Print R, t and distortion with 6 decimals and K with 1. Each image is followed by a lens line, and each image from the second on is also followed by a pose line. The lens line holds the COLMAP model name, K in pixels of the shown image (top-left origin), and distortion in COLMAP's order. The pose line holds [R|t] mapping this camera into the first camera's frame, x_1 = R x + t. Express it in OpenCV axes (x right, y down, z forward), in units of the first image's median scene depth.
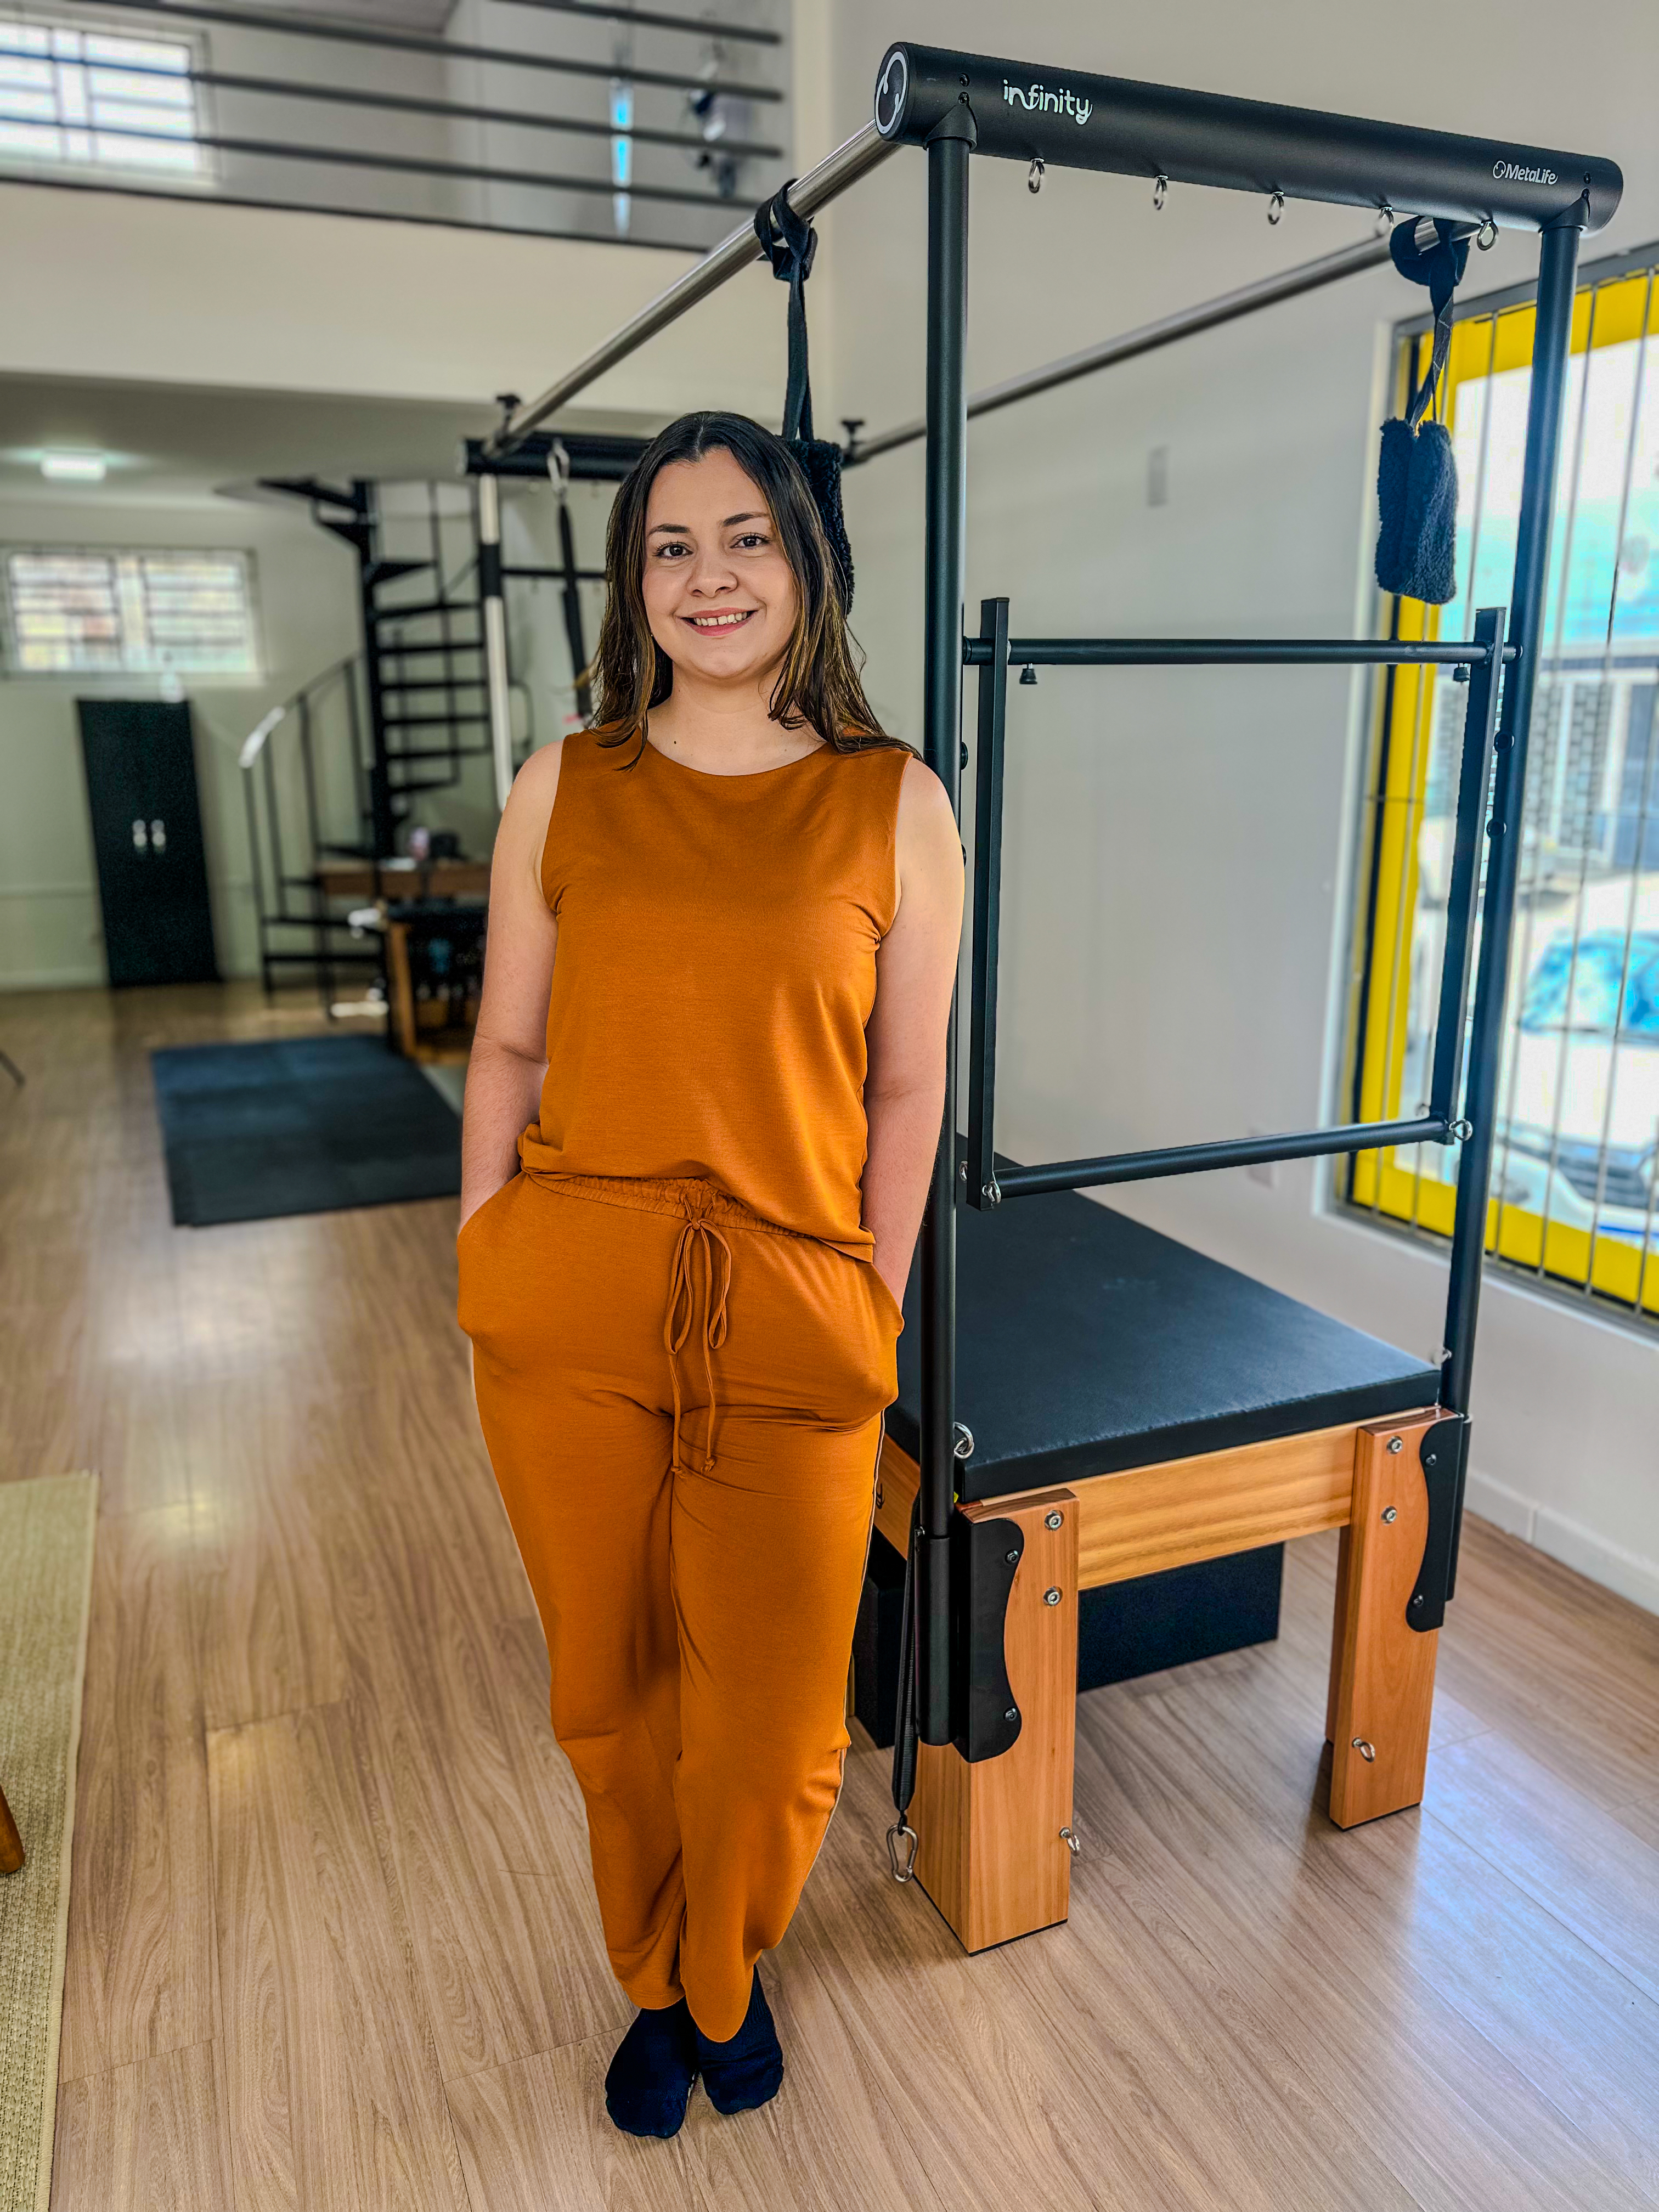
lens RADIAL K [[1578.9, 0, 836.6], [0, 1578.9, 1107.5], [0, 0, 1]] dist [0.029992, -0.036488]
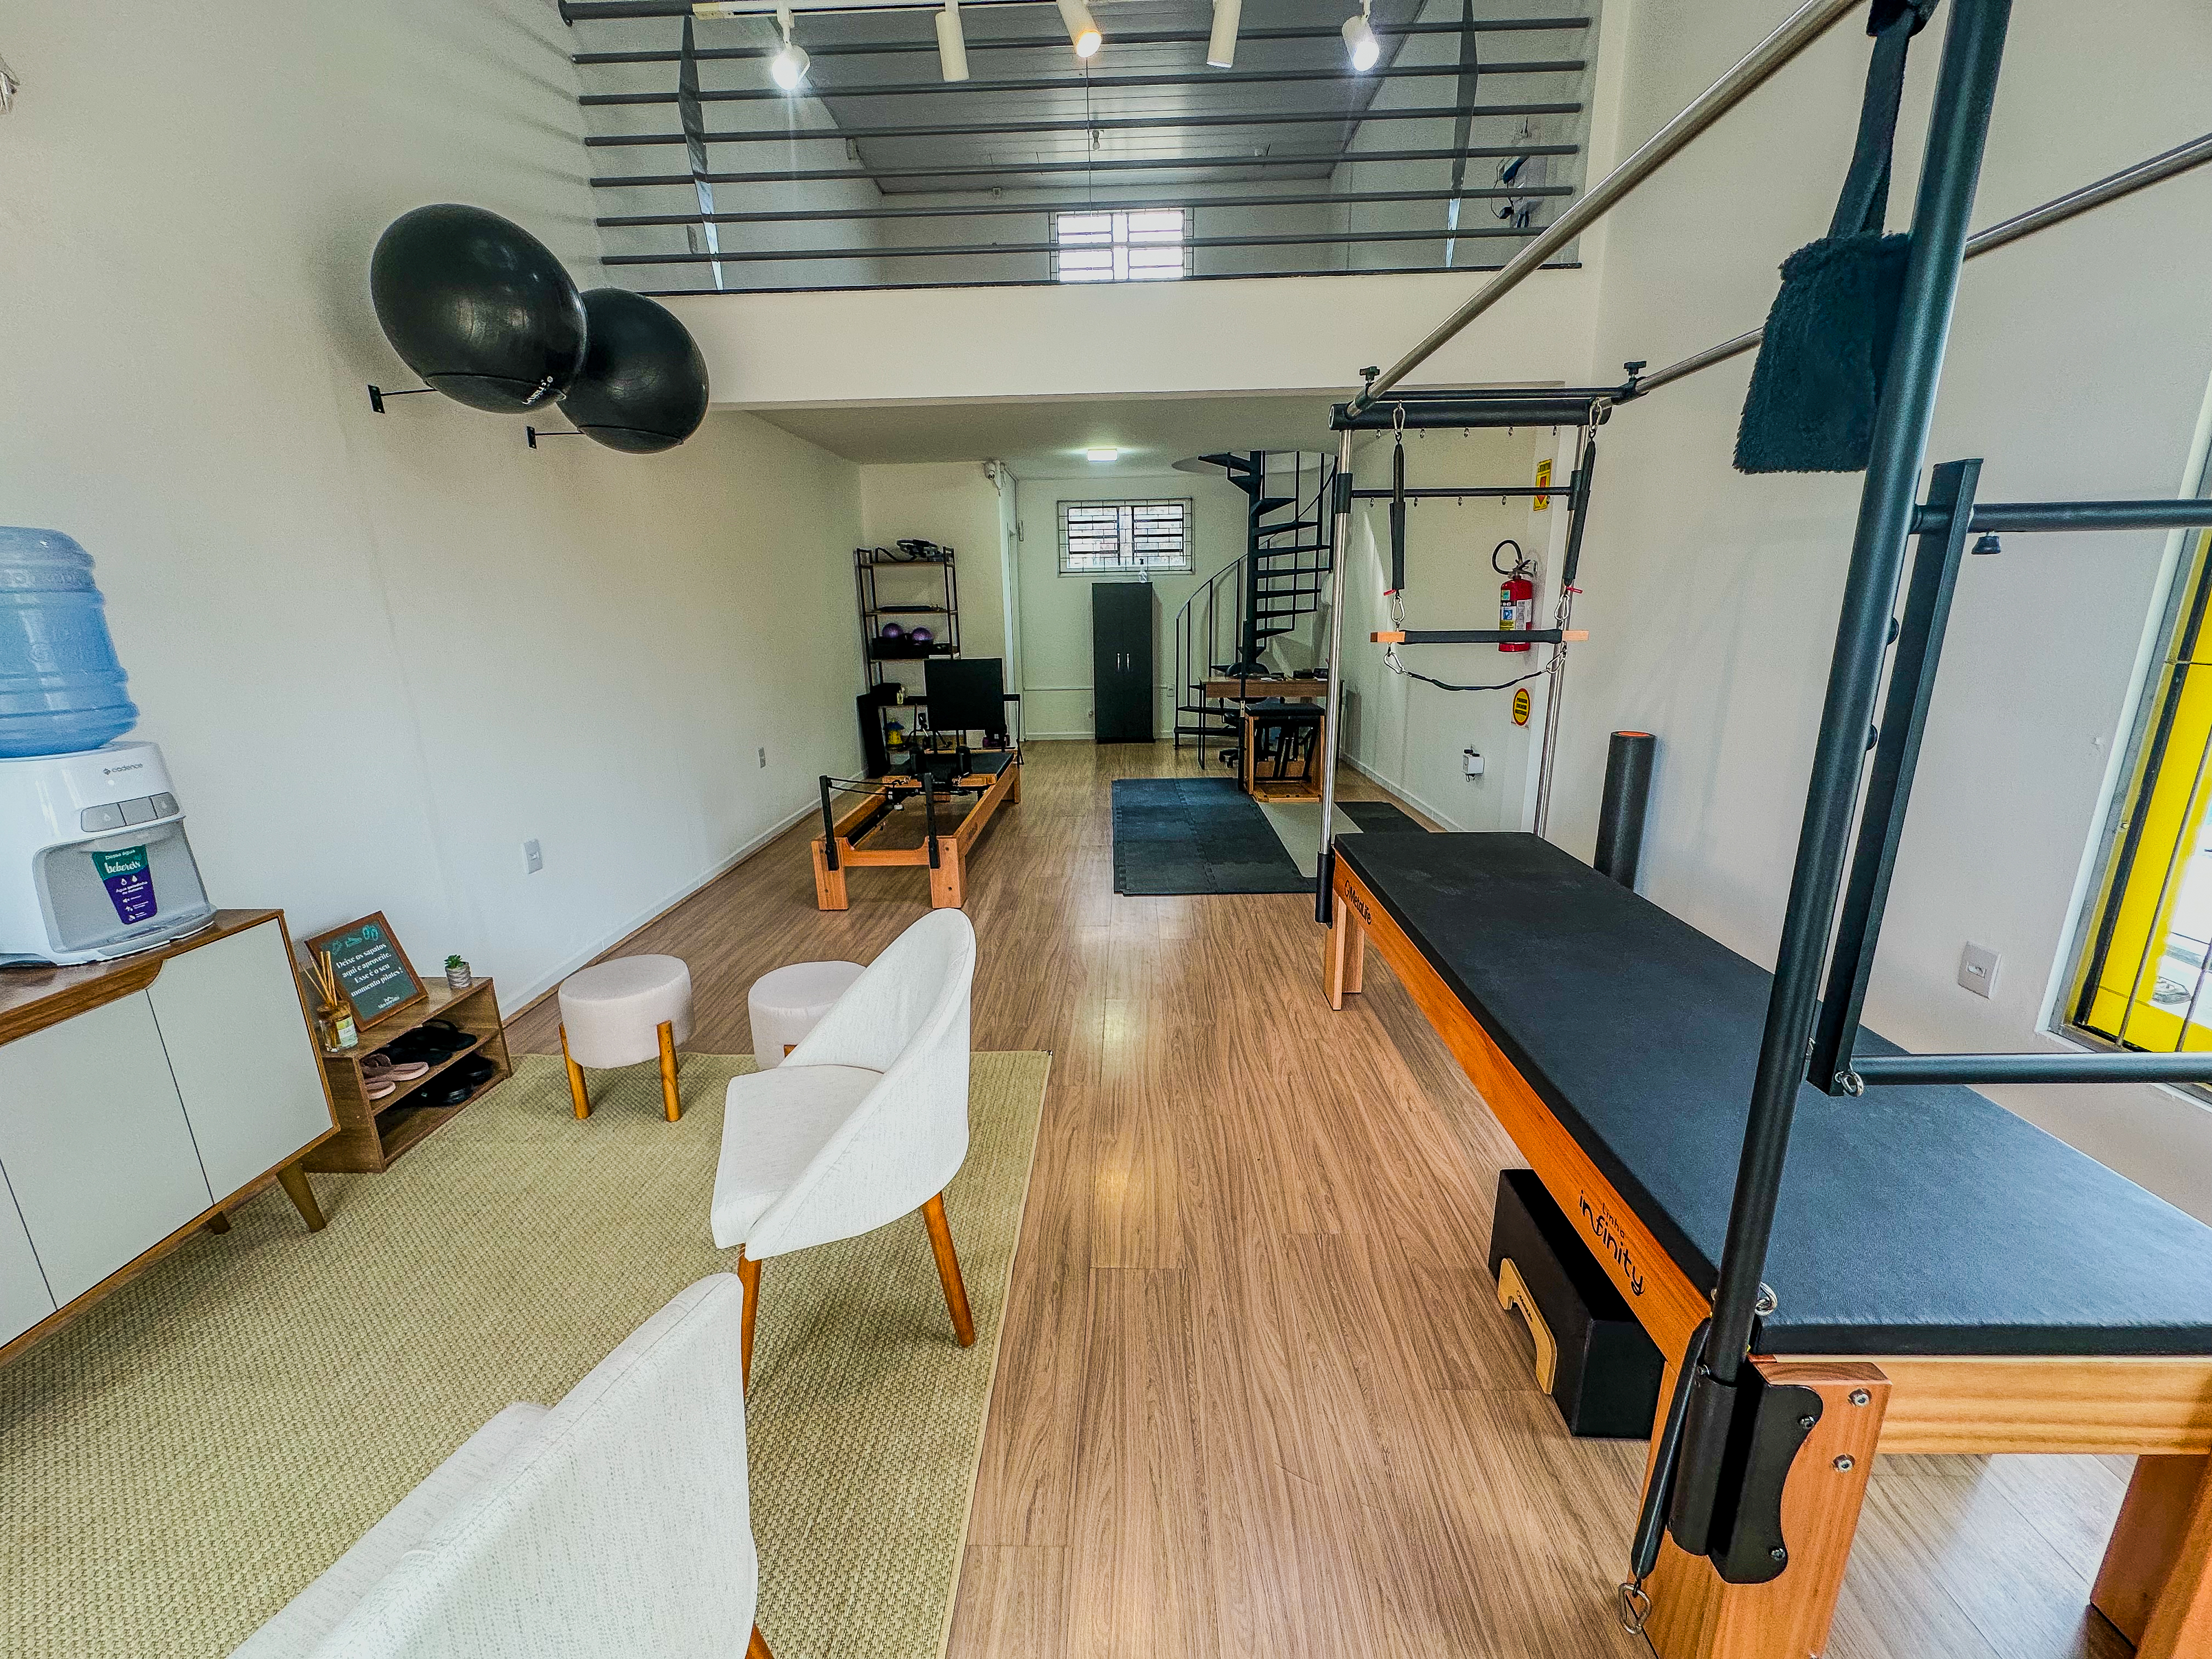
lens RADIAL K [[888.2, 0, 1106.4], [0, 888.2, 824.2], [0, 0, 1]] dist [0.000017, 0.001221]
pose [[0.909651, 0.095051, -0.404352, -0.073181], [-0.088801, 0.995461, 0.034230, -0.054402], [0.405770, 0.004770, 0.913963, 0.208027]]
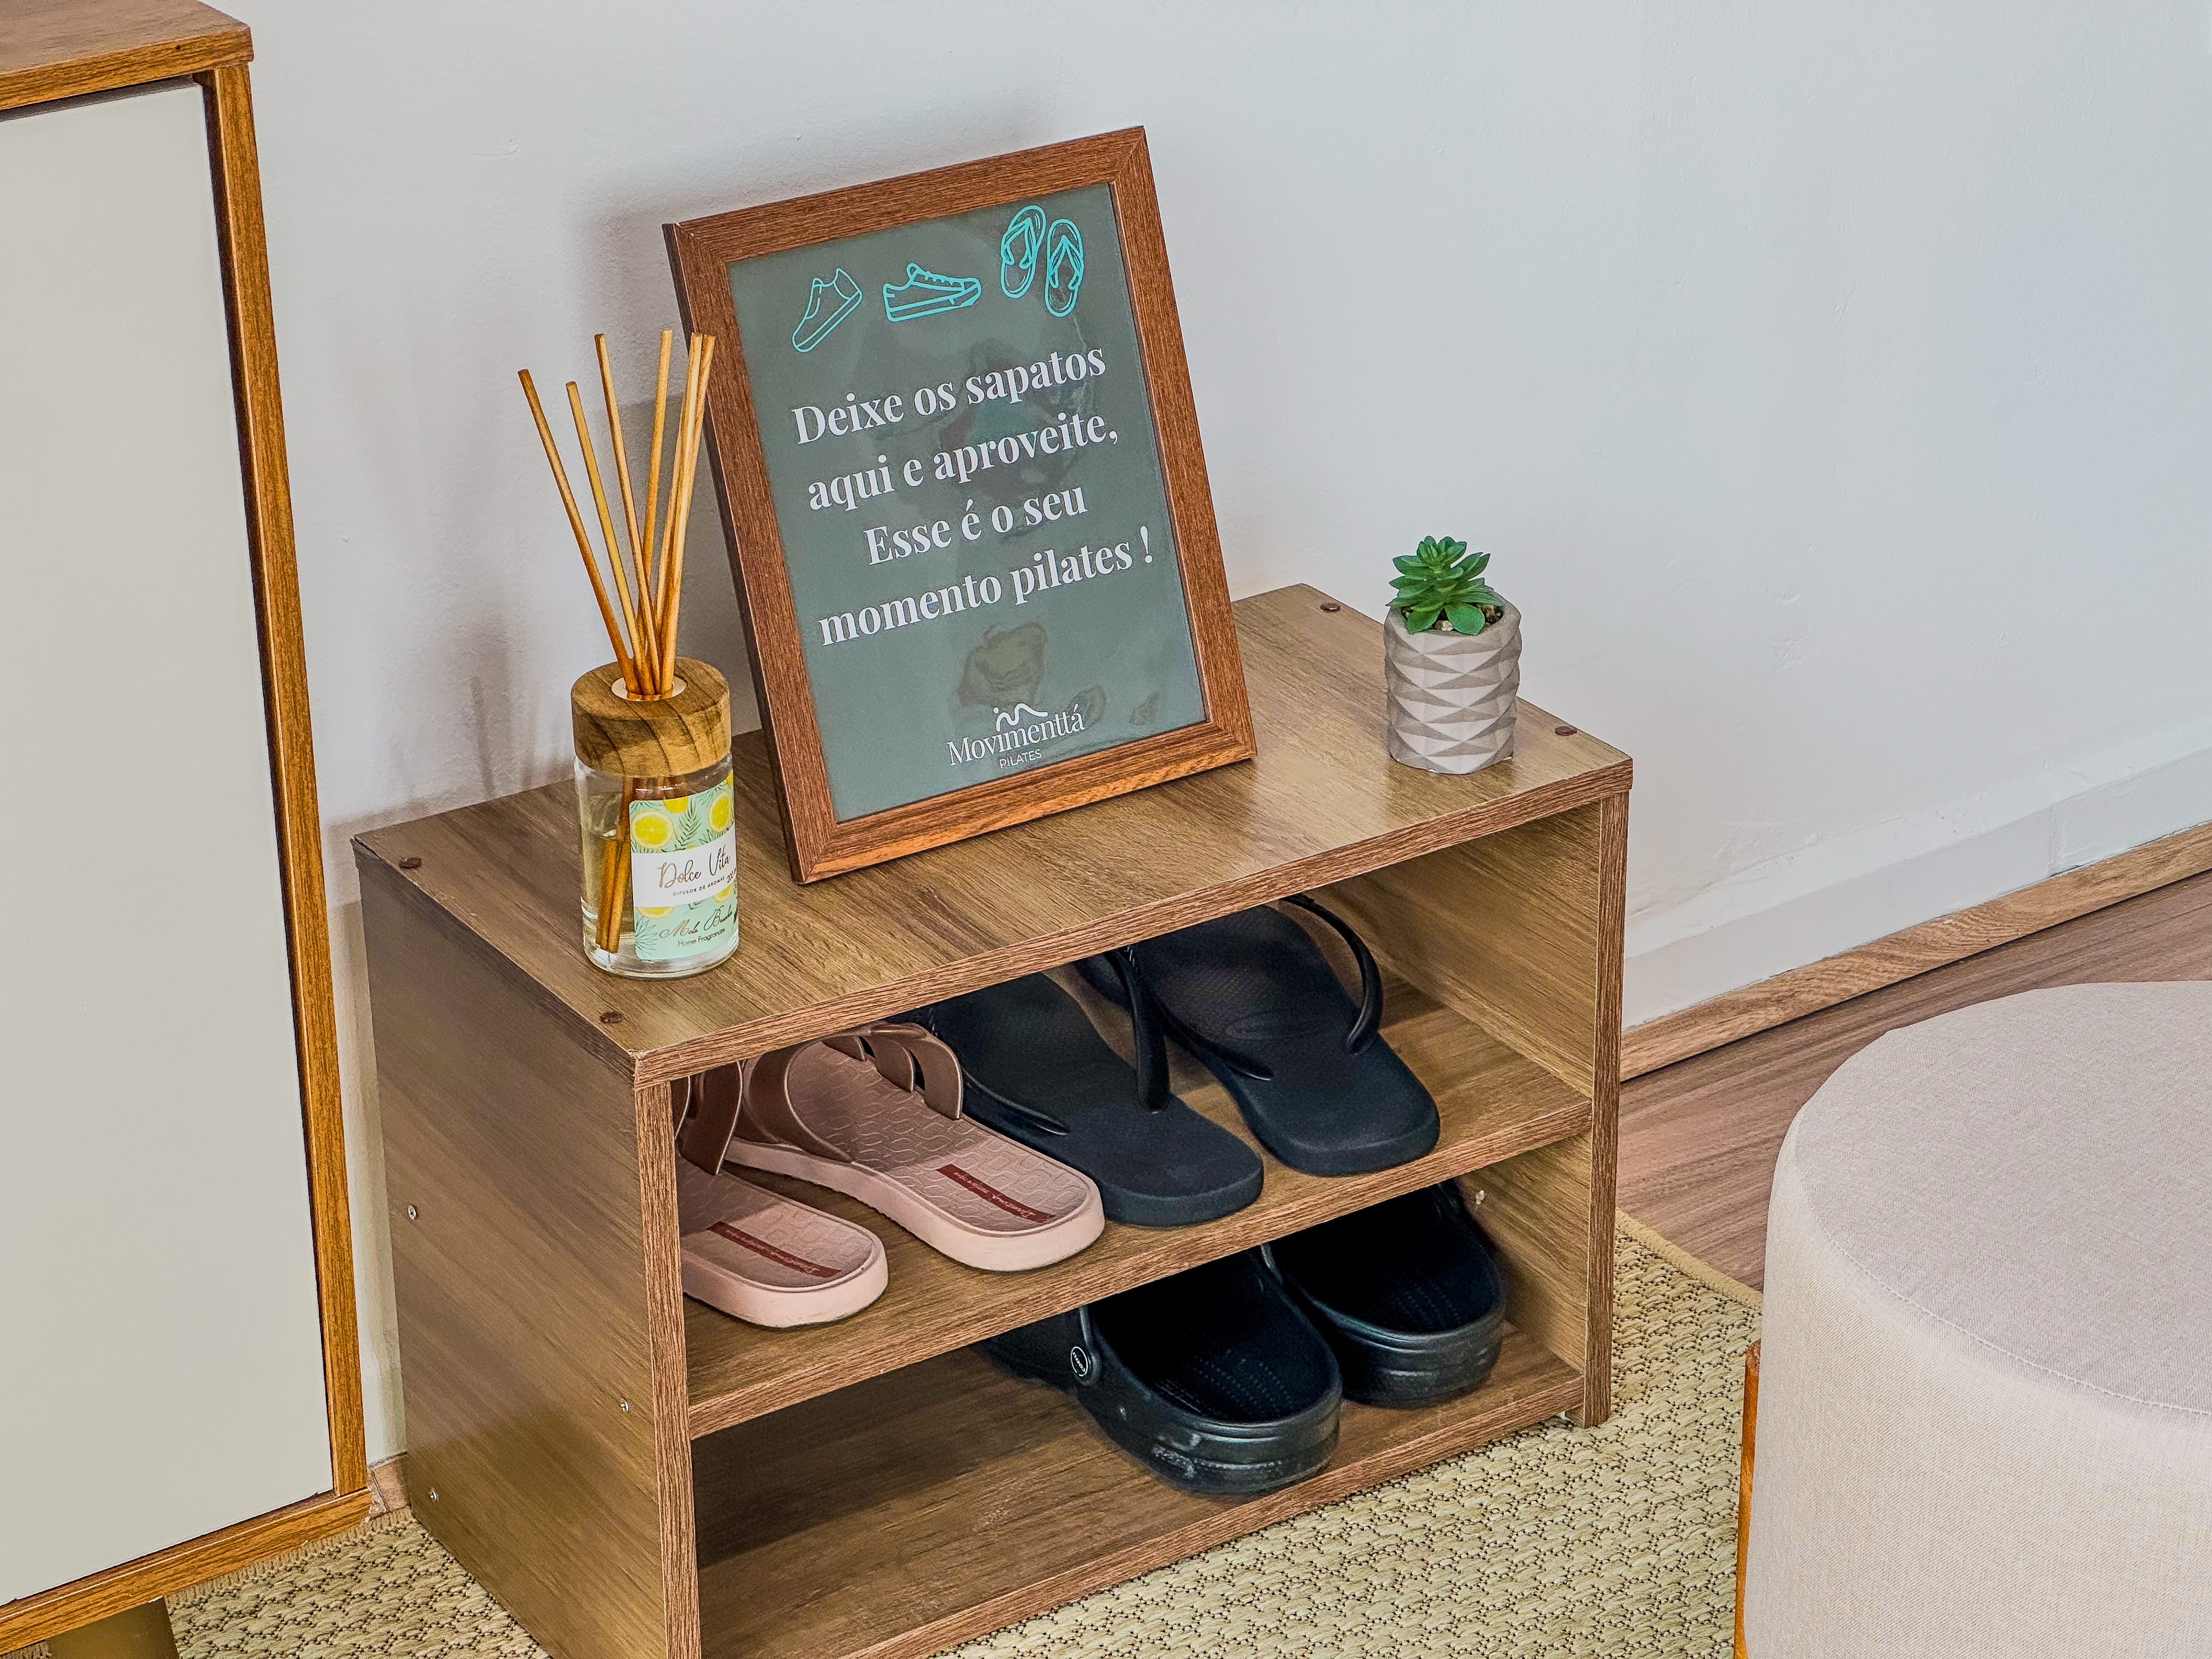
lens RADIAL K [[4991.4, 0, 1111.5], [0, 4991.4, 832.0], [0, 0, 1]] dist [0.340021, 0.000000]
pose [[0.196780, 0.430040, -0.881104, -0.413528], [-0.225411, 0.894445, 0.386210, -0.068232], [0.954184, 0.122612, 0.272944, 0.564133]]
